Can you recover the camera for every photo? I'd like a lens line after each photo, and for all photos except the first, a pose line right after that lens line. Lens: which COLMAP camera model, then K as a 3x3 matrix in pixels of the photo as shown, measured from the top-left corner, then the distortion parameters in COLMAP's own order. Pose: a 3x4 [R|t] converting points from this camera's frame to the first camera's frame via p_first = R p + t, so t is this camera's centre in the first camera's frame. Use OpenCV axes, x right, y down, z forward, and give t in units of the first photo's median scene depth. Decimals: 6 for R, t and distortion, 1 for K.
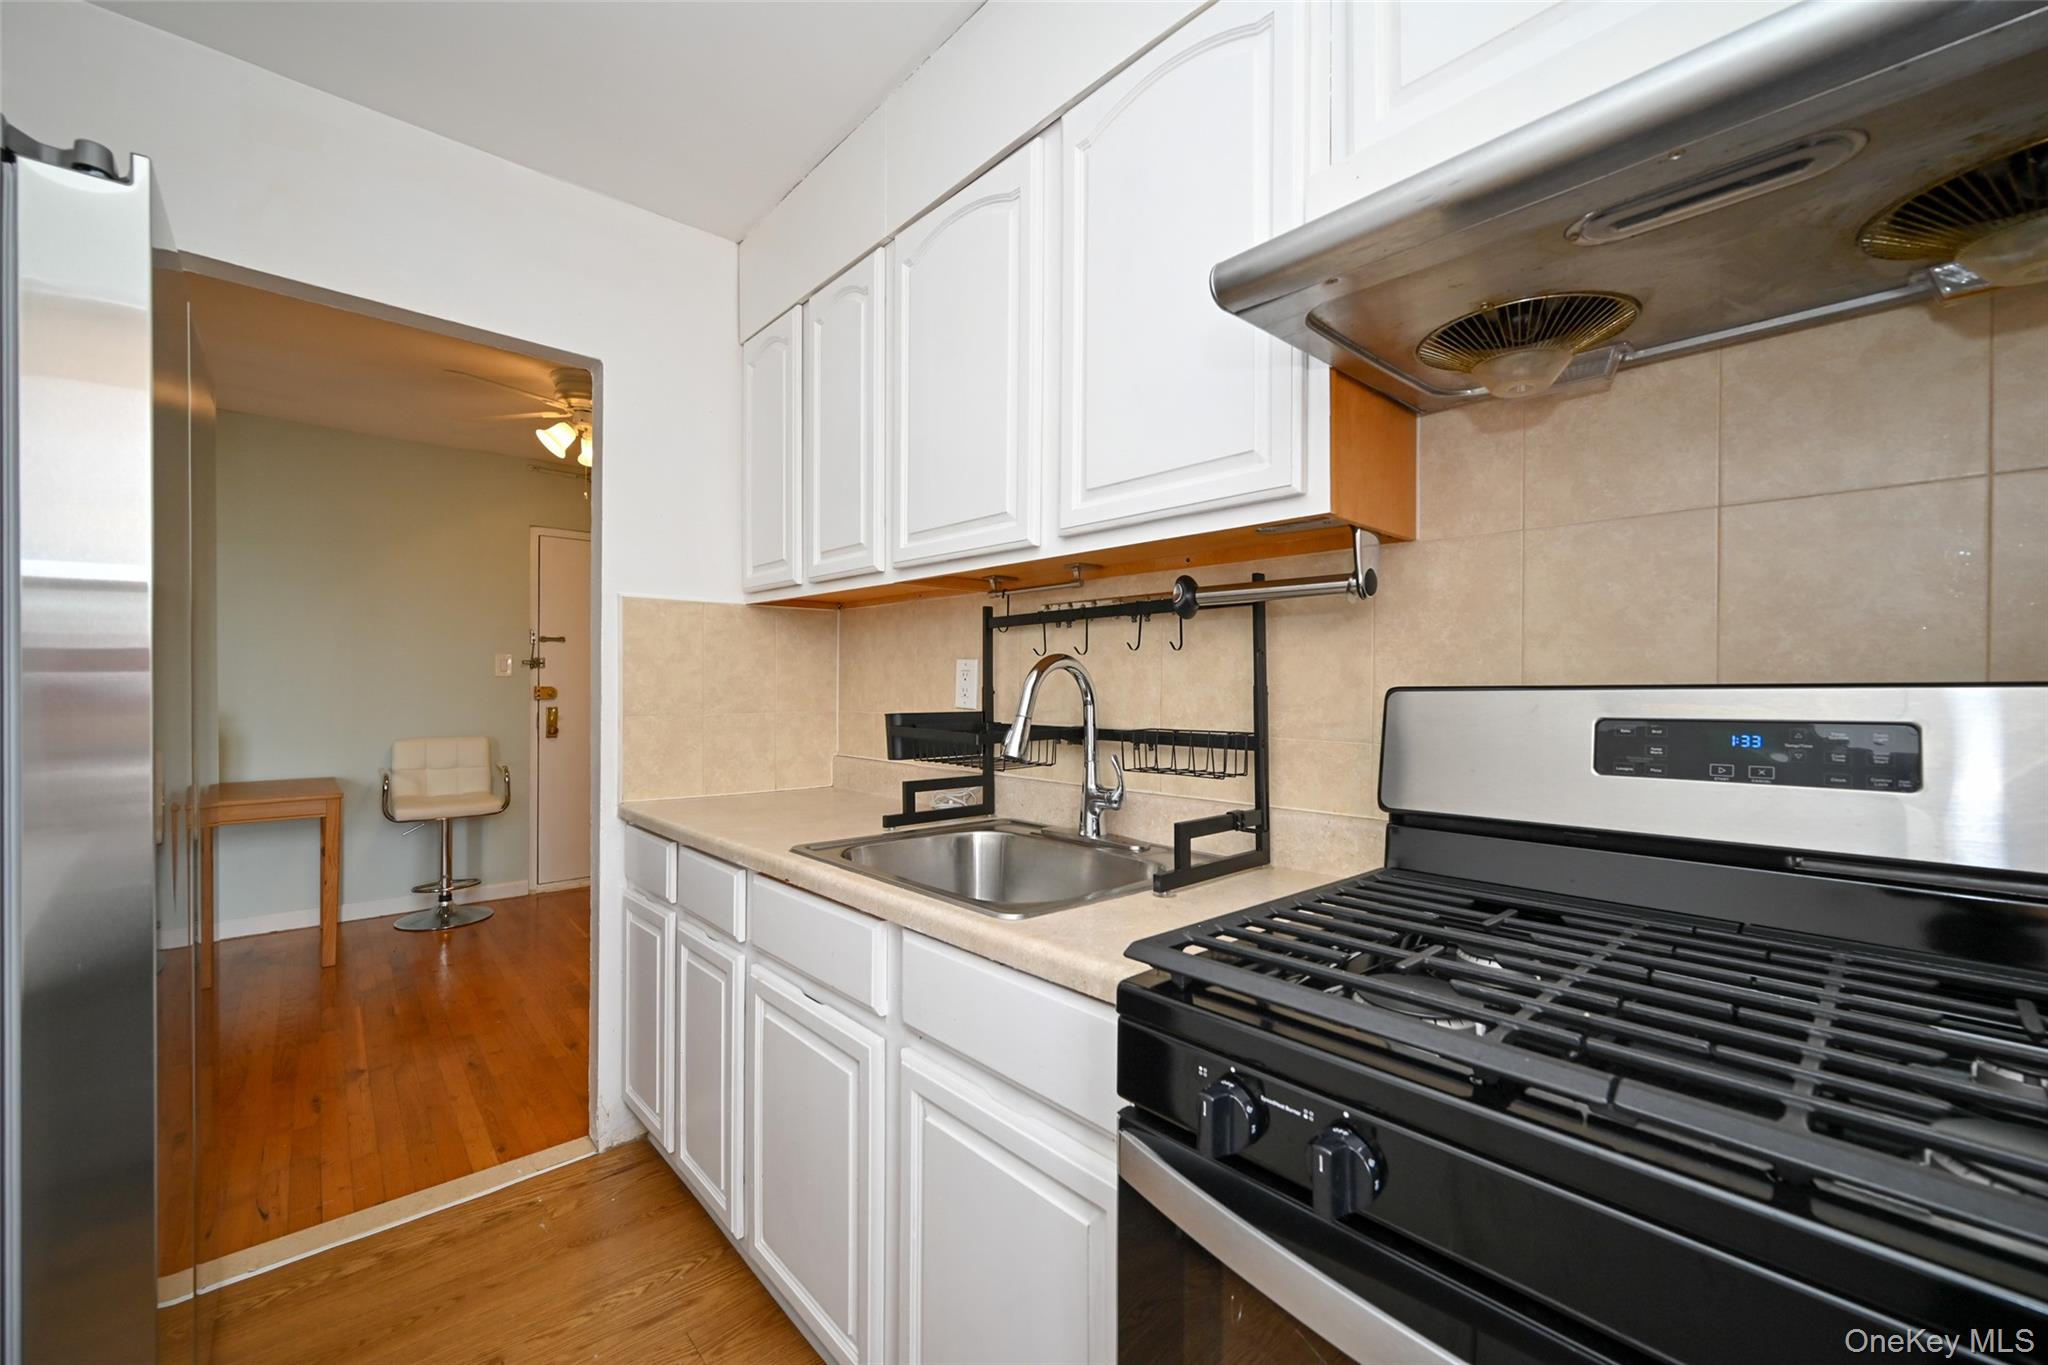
lens RADIAL K [[805.9, 0, 1023.8], [0, 805.9, 689.5], [0, 0, 1]] dist [-0.000588, -0.000064]
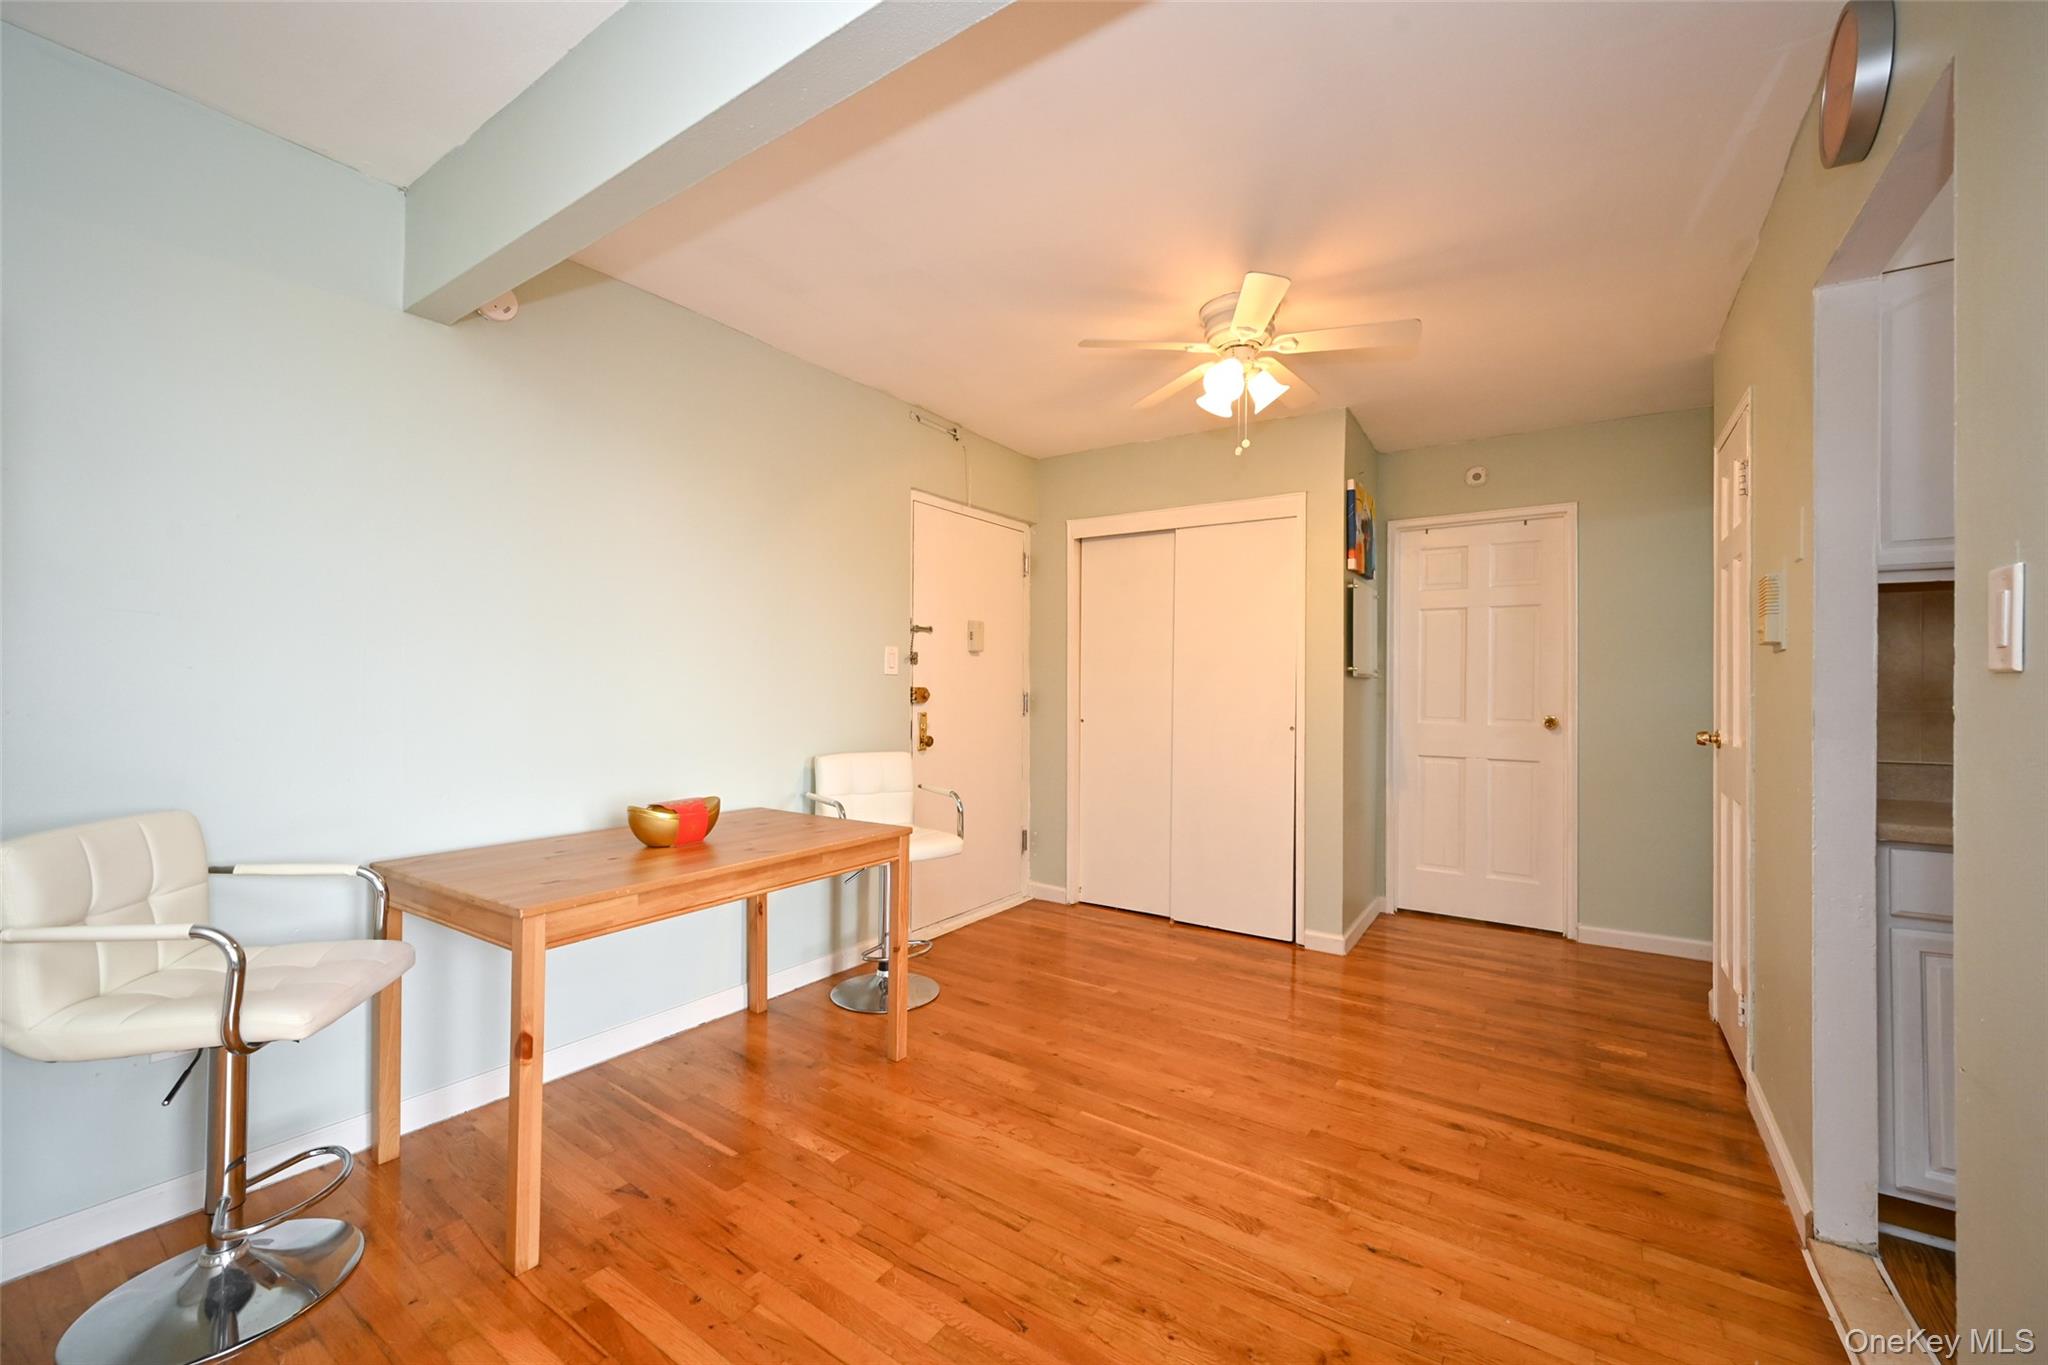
lens RADIAL K [[805.9, 0, 1029.8], [0, 805.9, 685.8], [0, 0, 1]] dist [-0.000588, -0.000064]
pose [[0.970230, -0.003101, 0.242166, -1.973281], [0.004407, 0.999979, -0.004850, -0.001707], [-0.242146, 0.005773, 0.970223, 0.525603]]
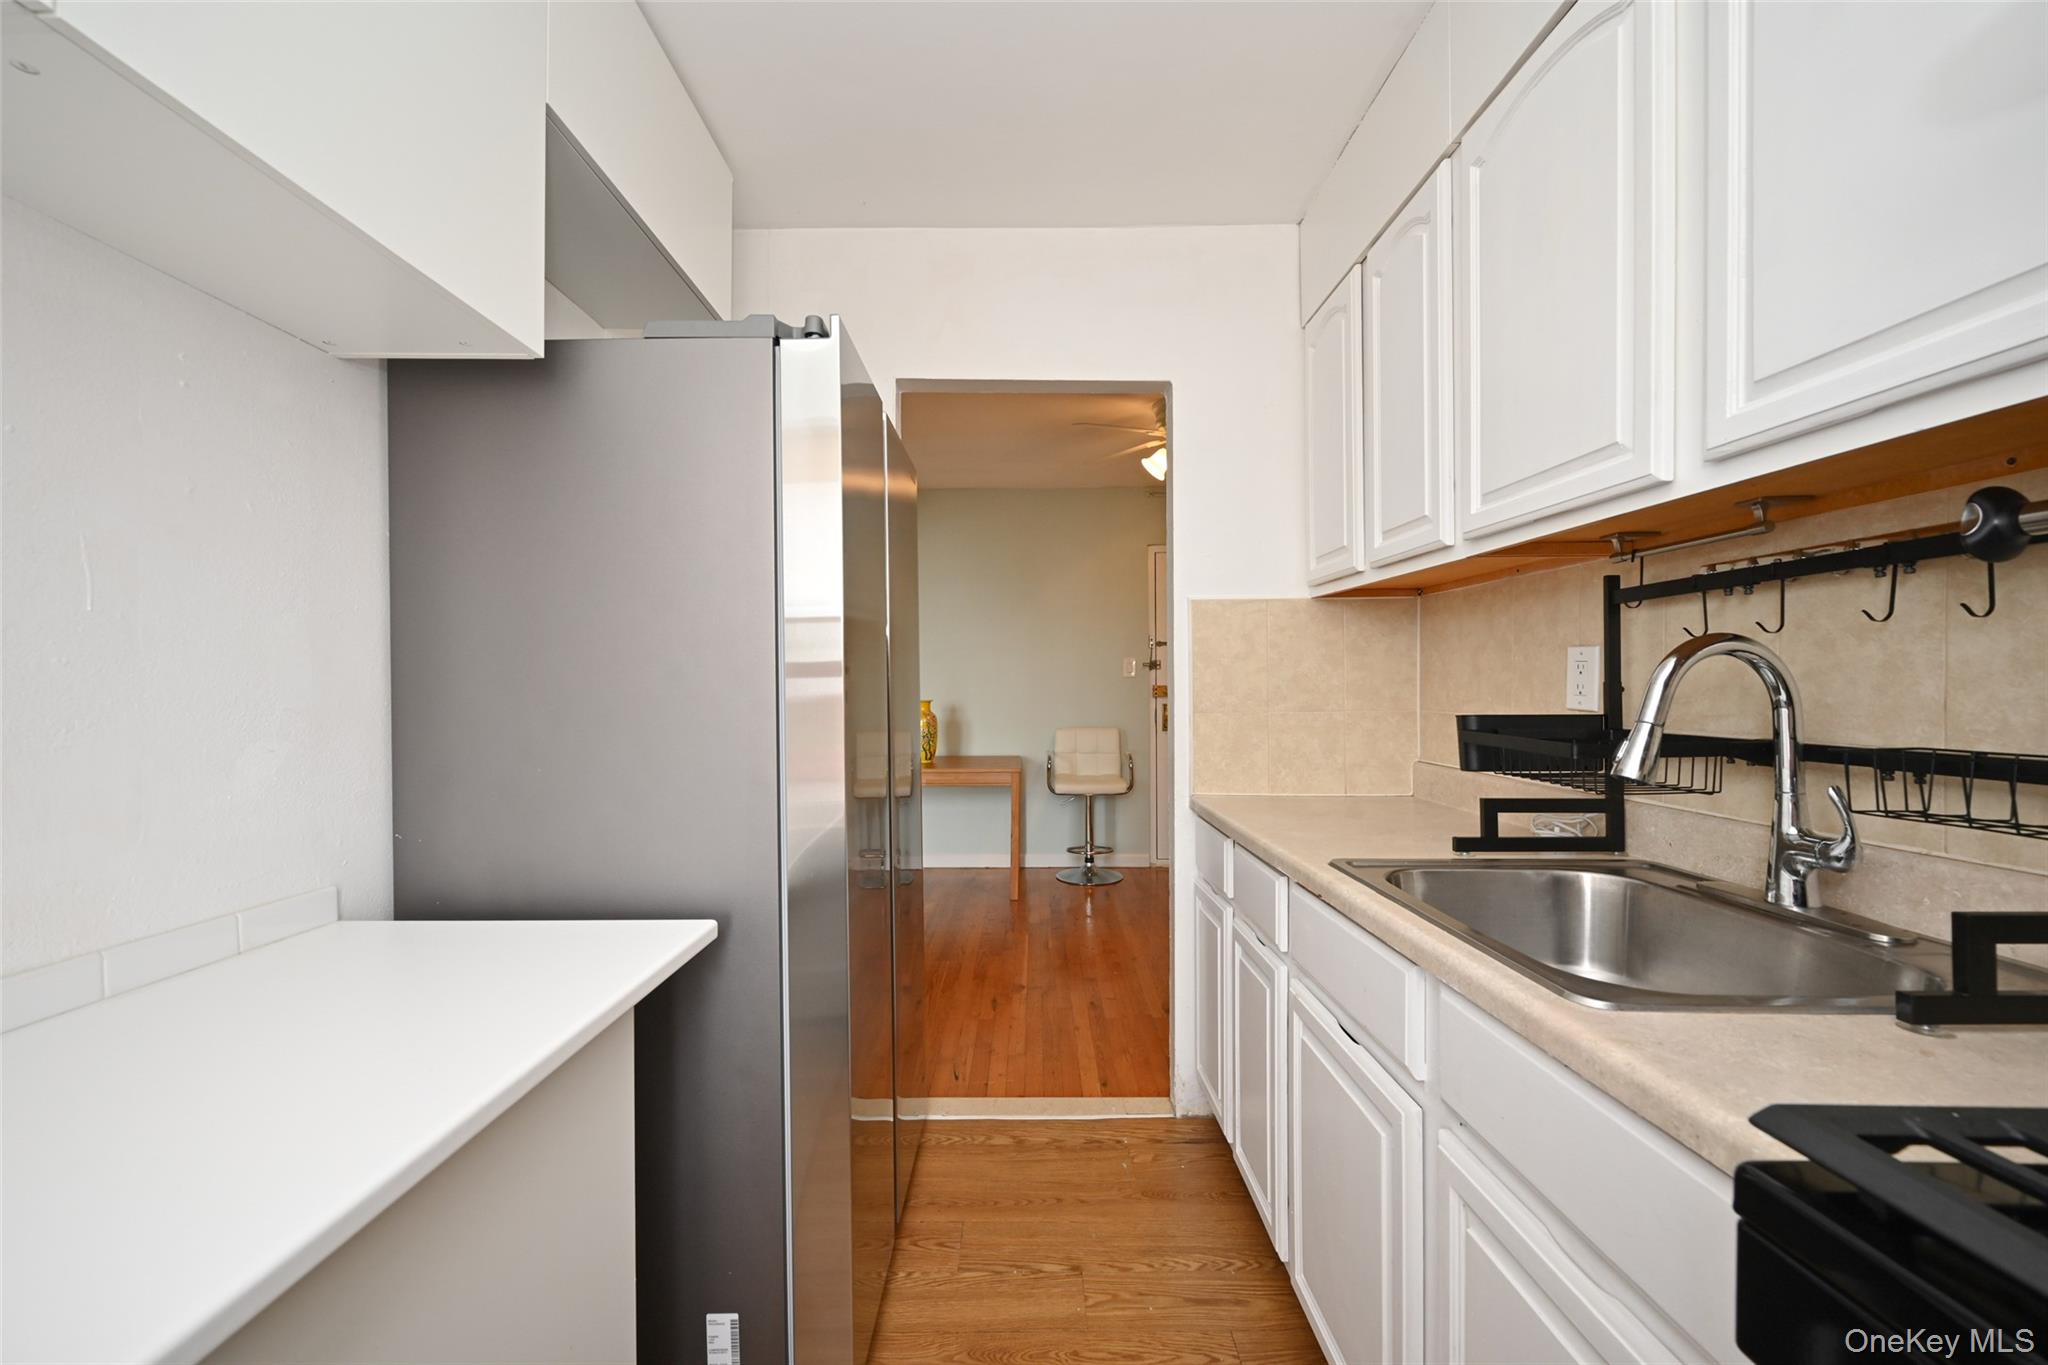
lens RADIAL K [[805.9, 0, 1019.9], [0, 805.9, 689.5], [0, 0, 1]] dist [-0.000588, -0.000064]
pose [[0.742939, -0.002414, -0.669355, 0.050744], [0.003907, 0.999992, 0.000731, 0.000899], [0.669348, -0.003158, 0.742943, 0.075453]]
